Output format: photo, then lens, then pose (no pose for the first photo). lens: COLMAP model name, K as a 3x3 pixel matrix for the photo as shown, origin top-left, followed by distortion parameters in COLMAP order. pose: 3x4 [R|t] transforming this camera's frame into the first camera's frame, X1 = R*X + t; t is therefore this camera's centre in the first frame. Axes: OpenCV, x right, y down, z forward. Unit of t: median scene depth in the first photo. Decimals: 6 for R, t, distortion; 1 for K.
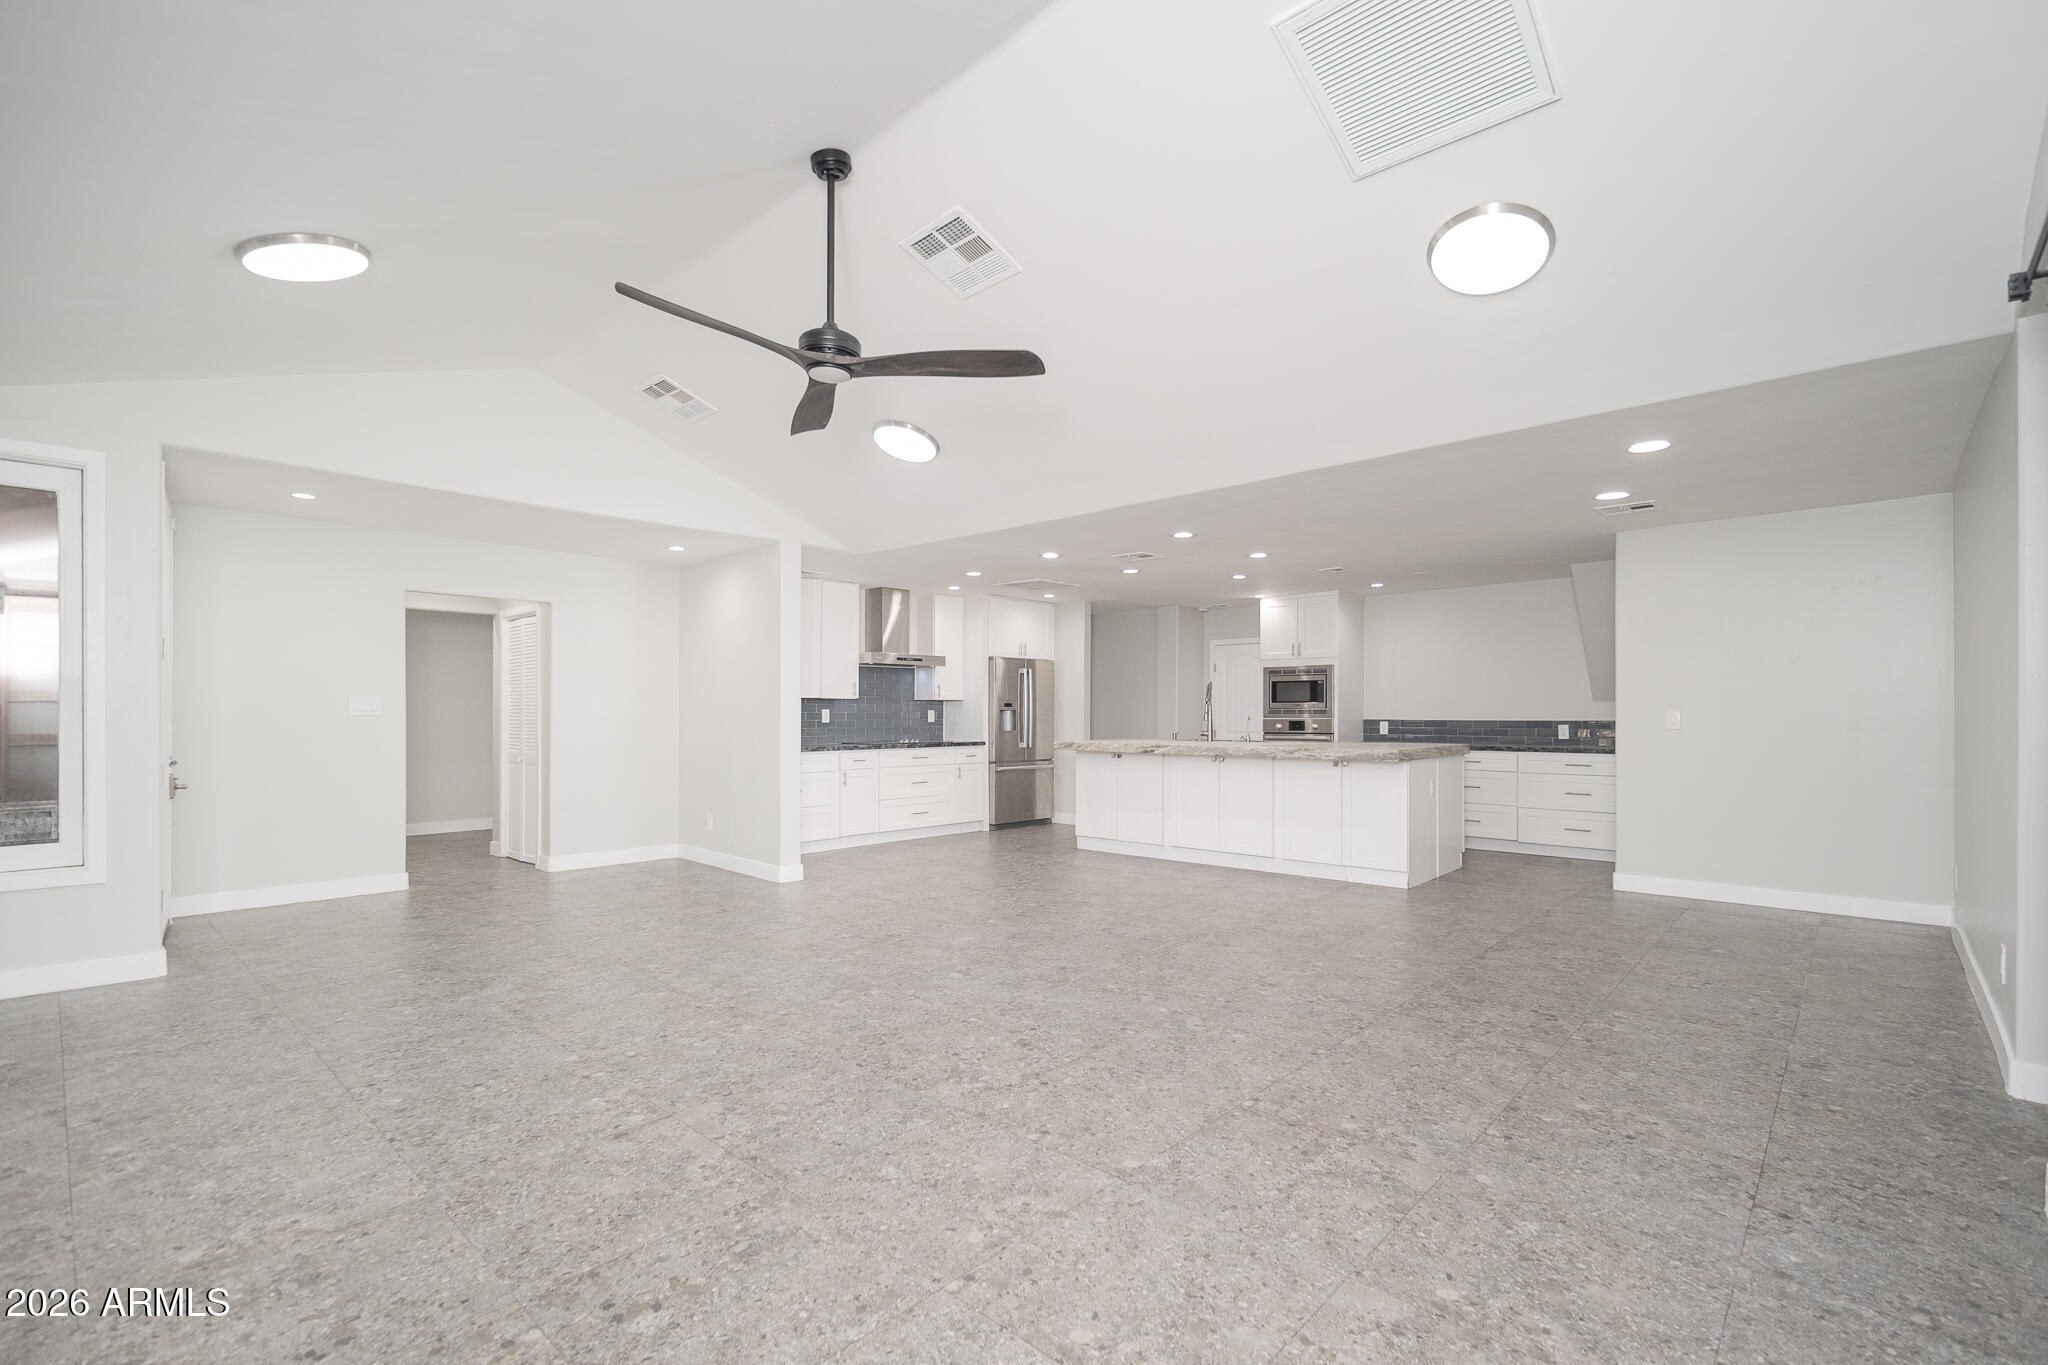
lens RADIAL K [[904.0, 0, 1047.2], [0, 904.0, 705.6], [0, 0, 1]] dist [0.005959, -0.003388]
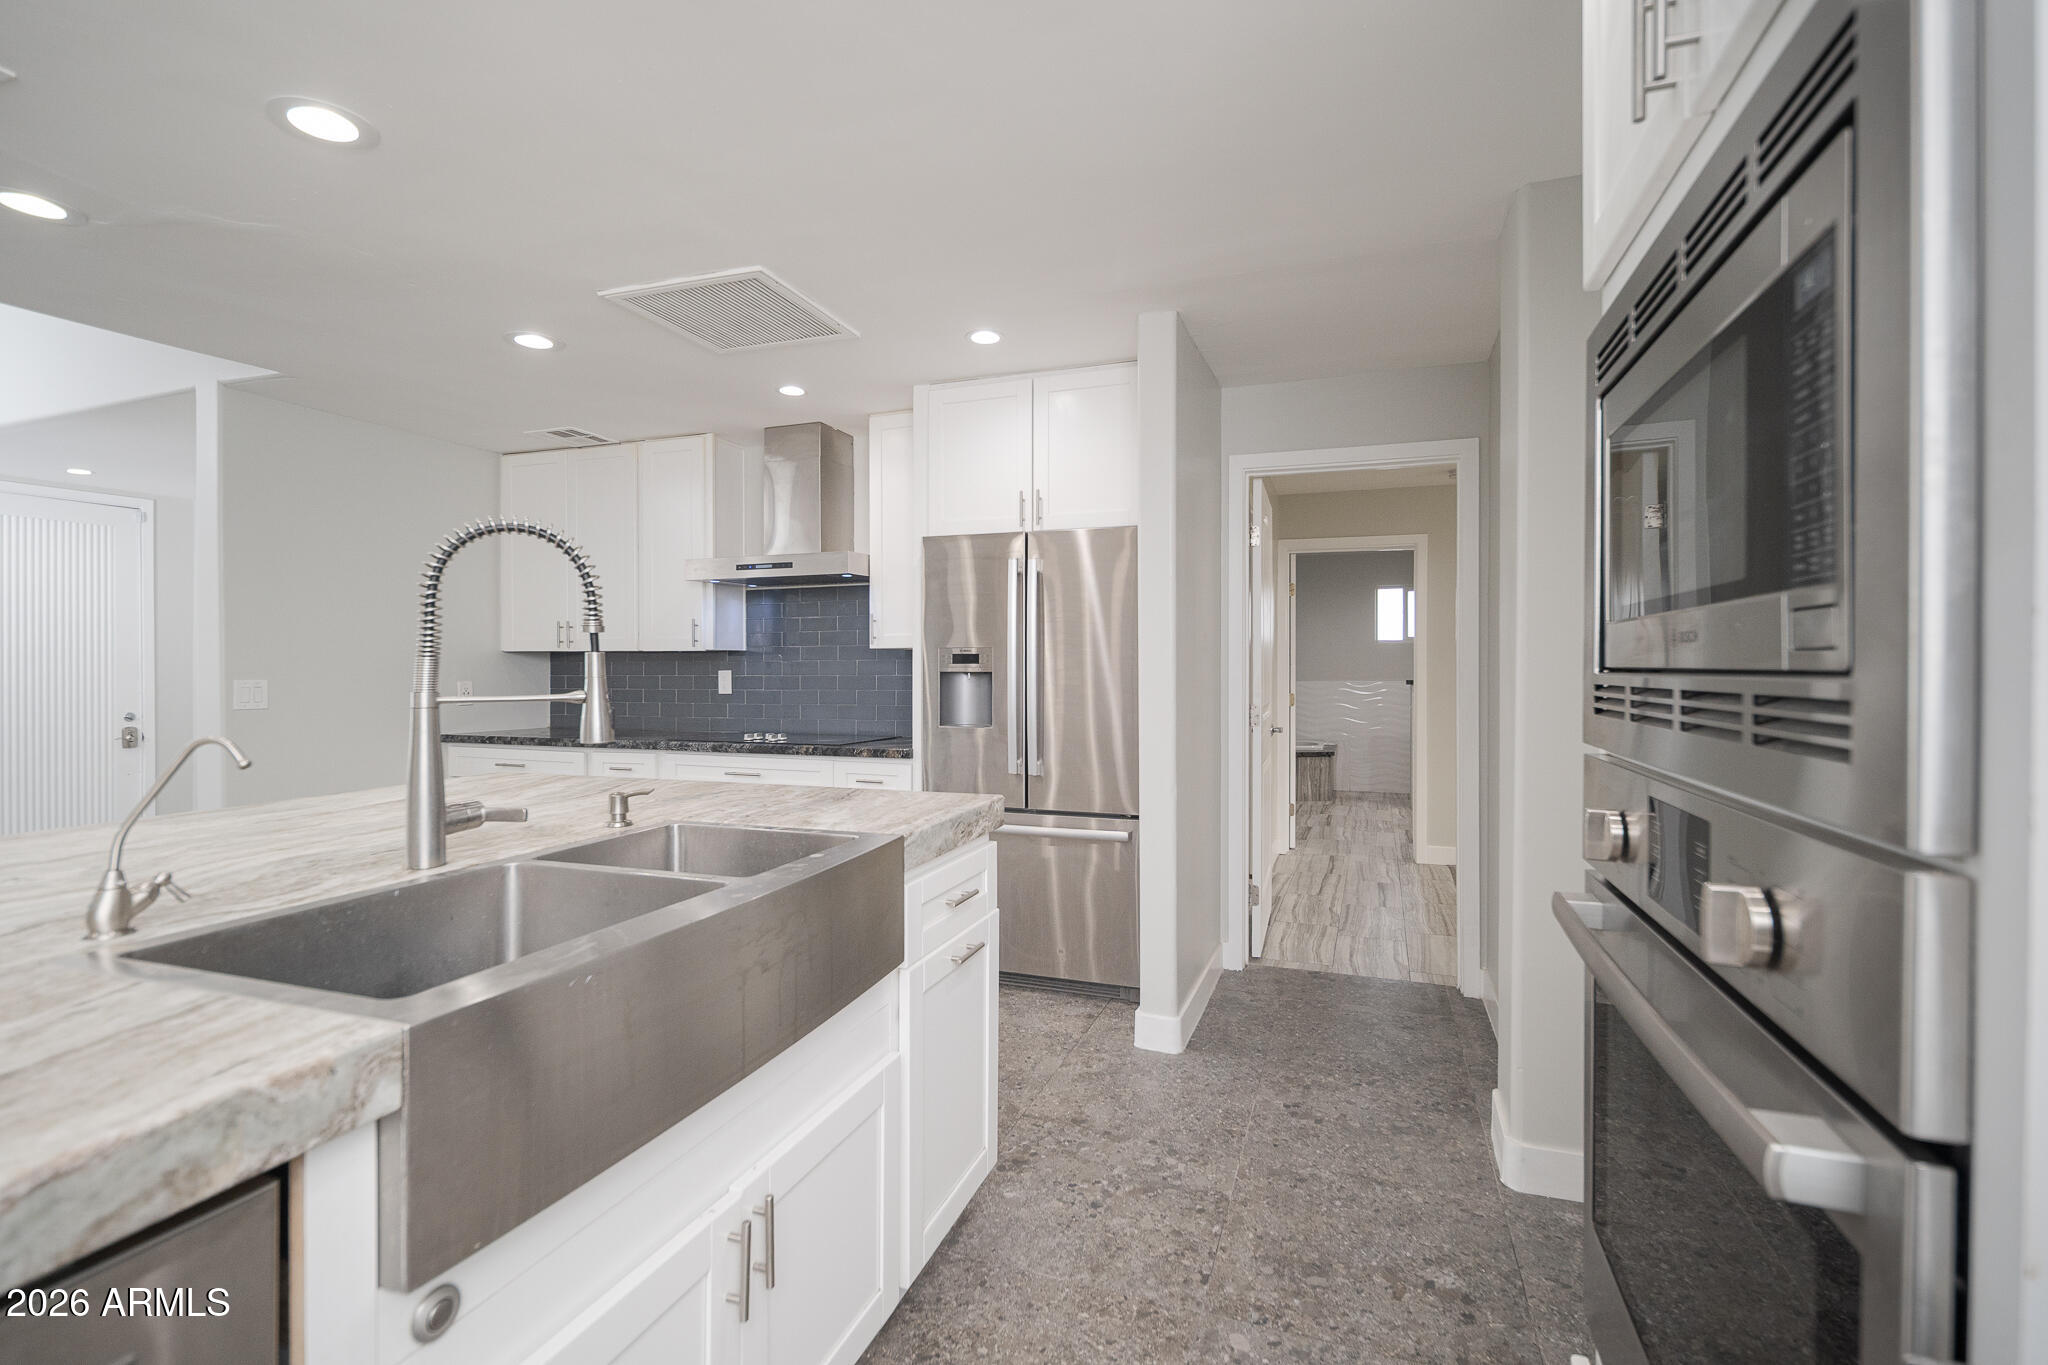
lens RADIAL K [[918.5, 0, 1042.2], [0, 918.5, 666.2], [0, 0, 1]] dist [0.002414, 0.000299]
pose [[0.391769, 0.001405, -0.920063, 0.614838], [0.009312, 0.999942, 0.005492, 0.000683], [0.920017, -0.010719, 0.391733, 1.645261]]
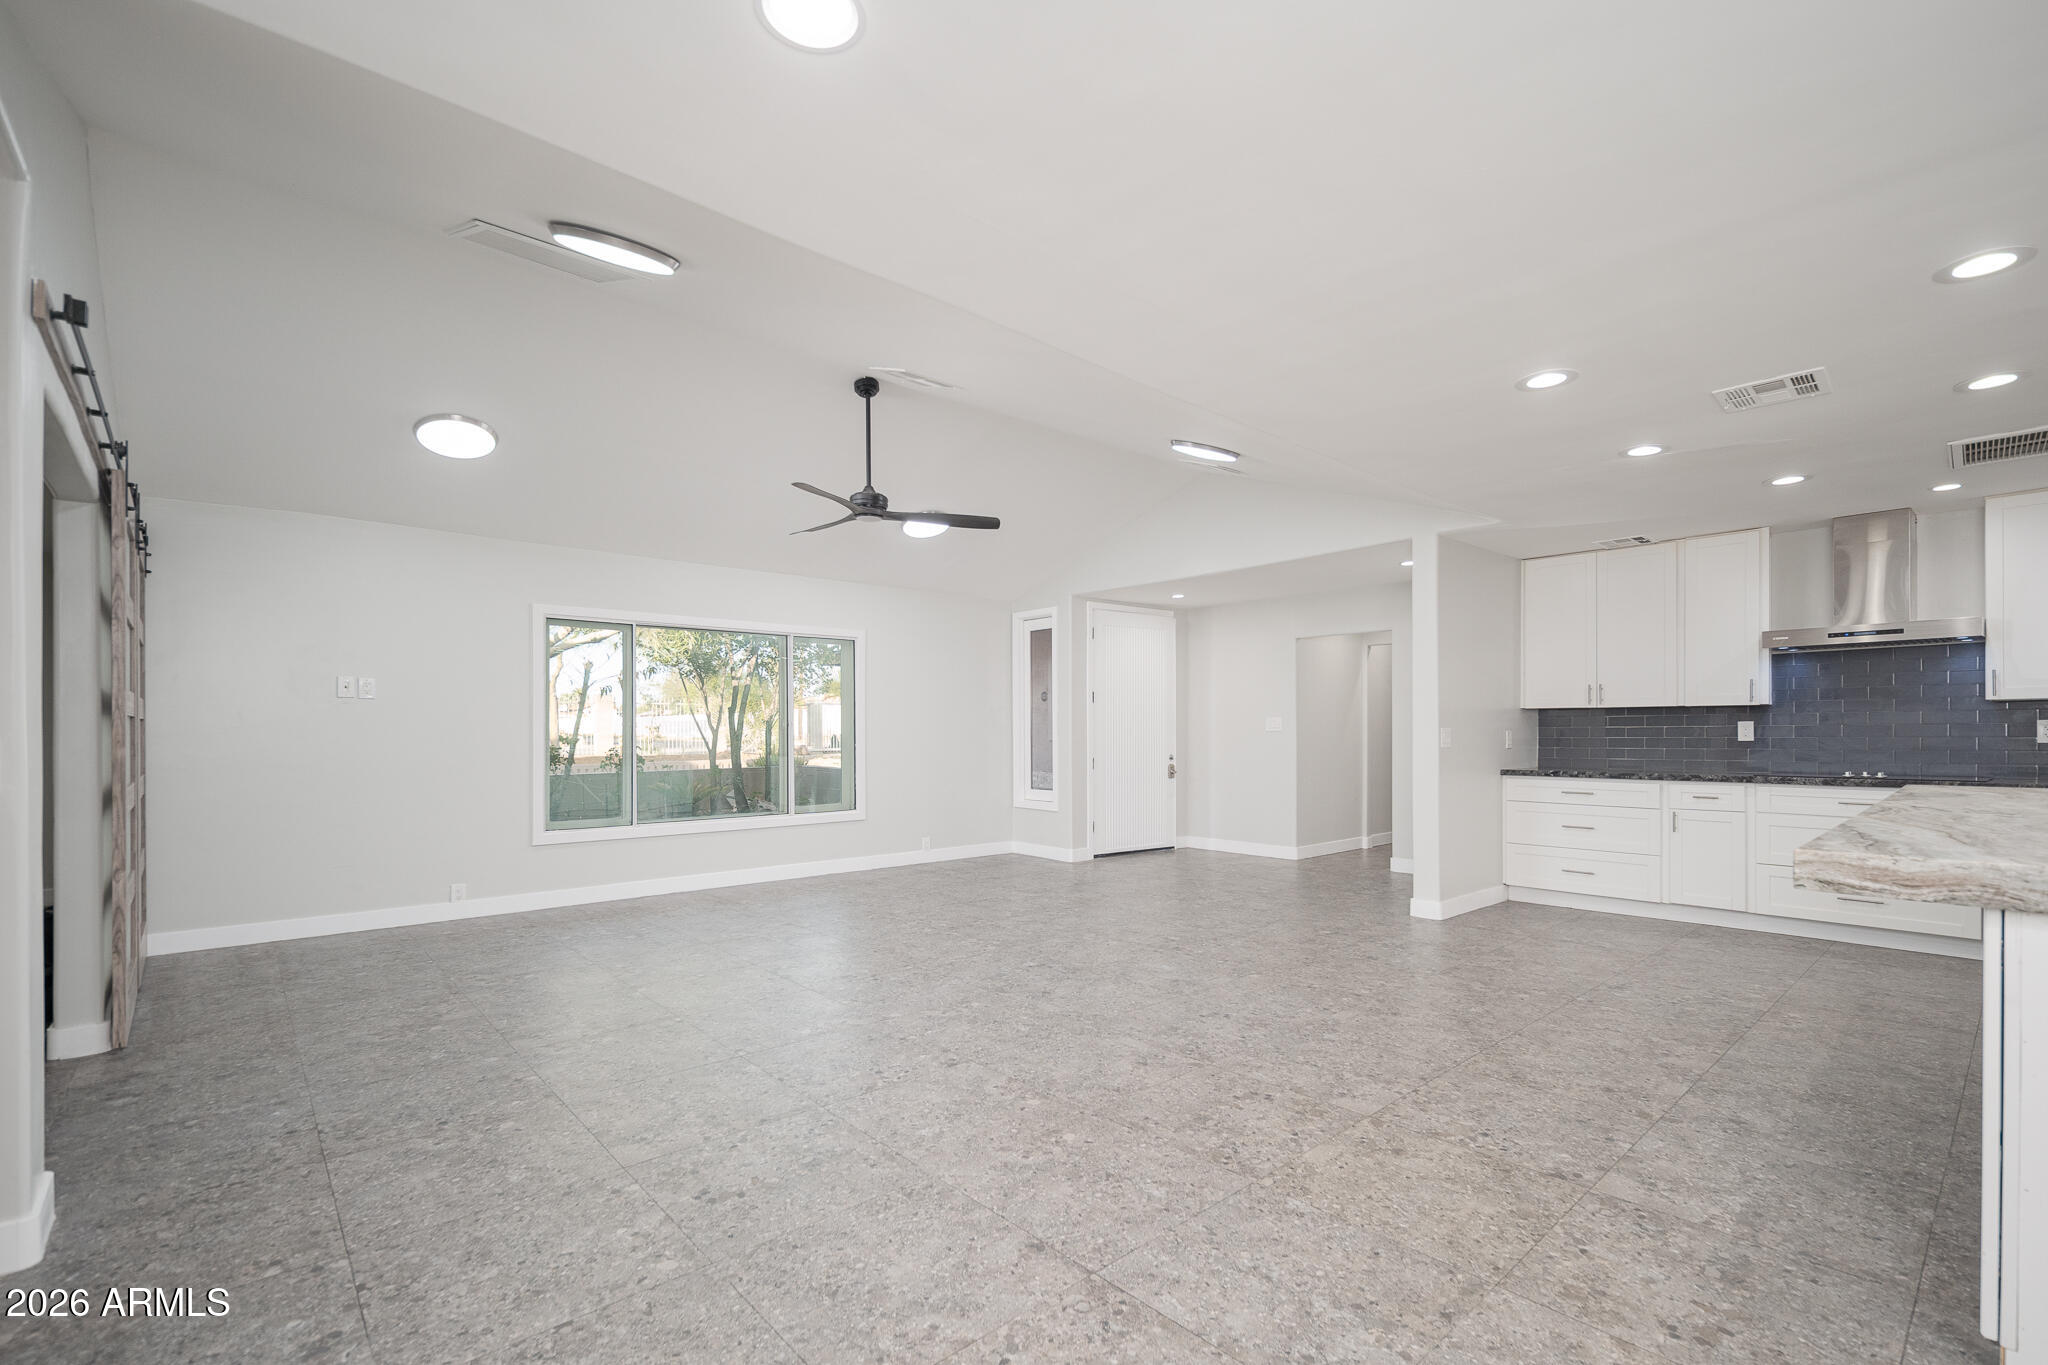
lens RADIAL K [[904.0, 0, 1028.8], [0, 904.0, 721.0], [0, 0, 1]] dist [0.005959, -0.003388]
pose [[-0.106362, -0.010020, -0.994277, 0.838855], [0.013270, 0.999846, -0.011496, 0.007764], [0.994239, -0.014417, -0.106213, 0.923379]]
